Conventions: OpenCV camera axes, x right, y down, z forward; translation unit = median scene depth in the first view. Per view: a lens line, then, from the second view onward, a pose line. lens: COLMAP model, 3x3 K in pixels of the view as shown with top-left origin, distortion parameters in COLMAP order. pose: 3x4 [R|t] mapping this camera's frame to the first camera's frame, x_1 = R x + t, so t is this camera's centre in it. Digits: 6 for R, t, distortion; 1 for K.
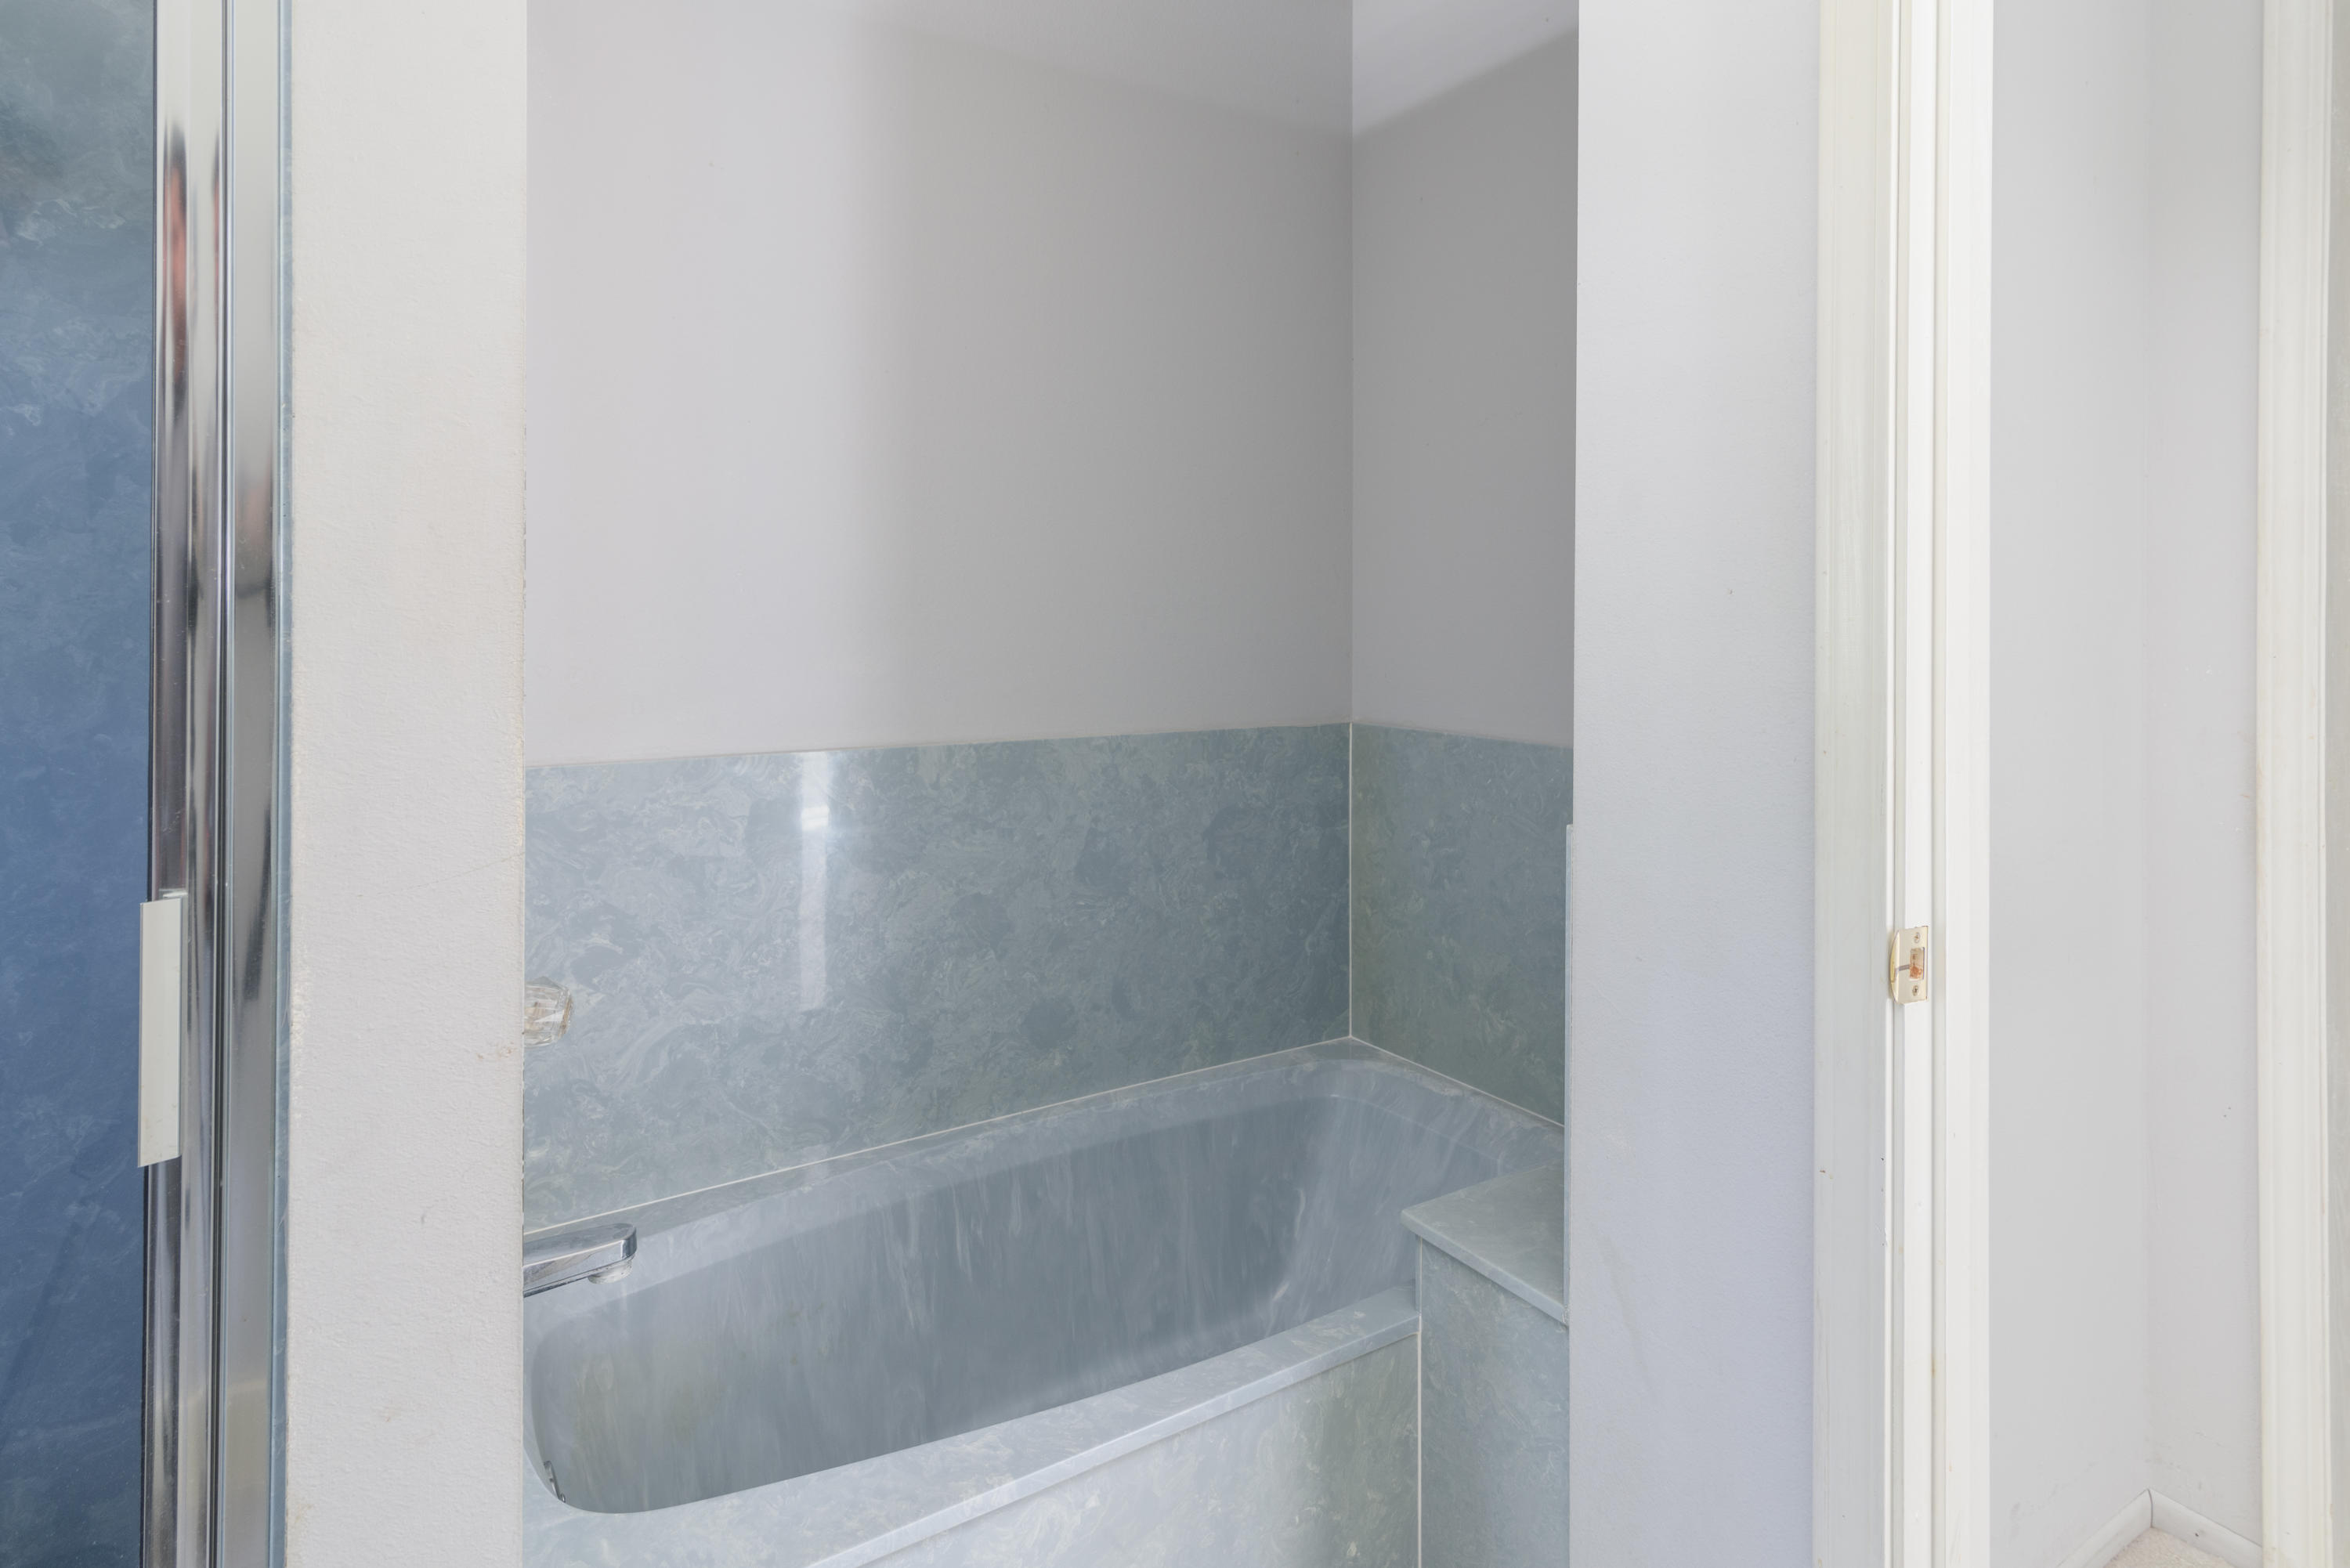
lens RADIAL K [[1254.1, 0, 1126.1], [0, 1254.1, 667.9], [0, 0, 1]] dist [0.005560, 0.001855]
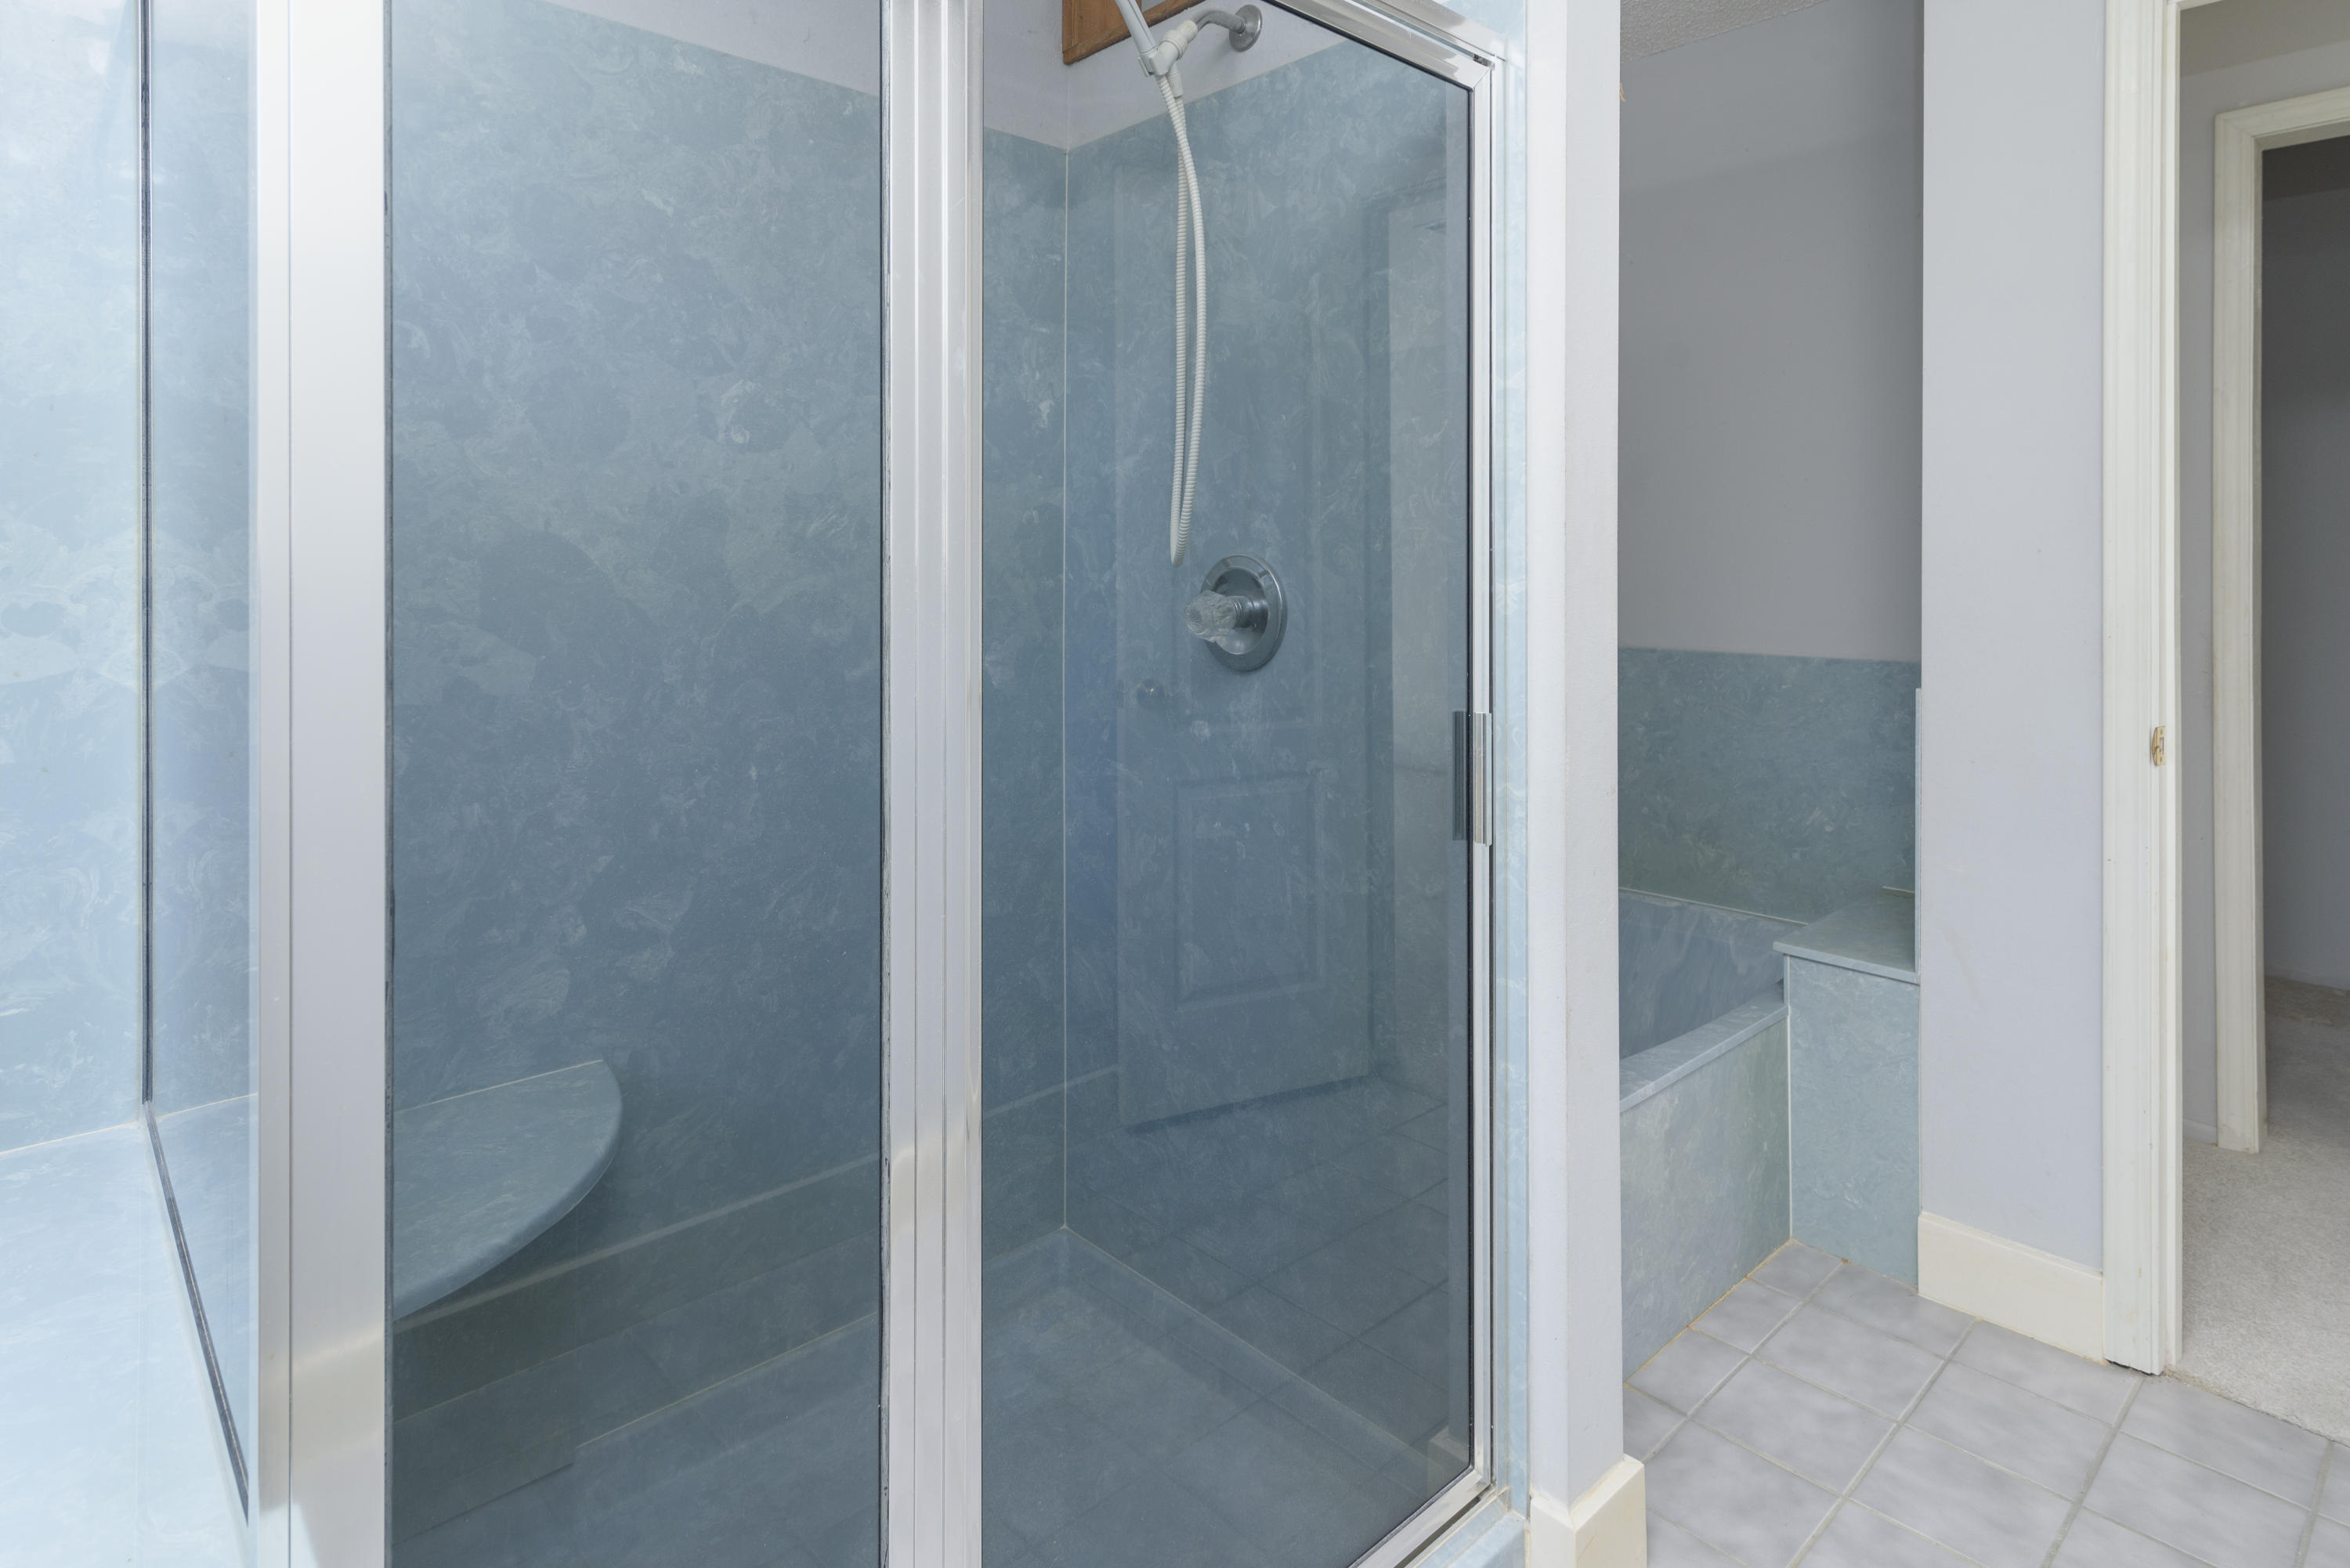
lens RADIAL K [[1254.1, 0, 1148.7], [0, 1254.1, 627.4], [0, 0, 1]] dist [0.005560, 0.001855]
pose [[0.986247, -0.012201, 0.164830, -0.824790], [0.011148, 0.999911, 0.007308, 0.017416], [-0.164904, -0.005370, 0.986295, -0.433888]]
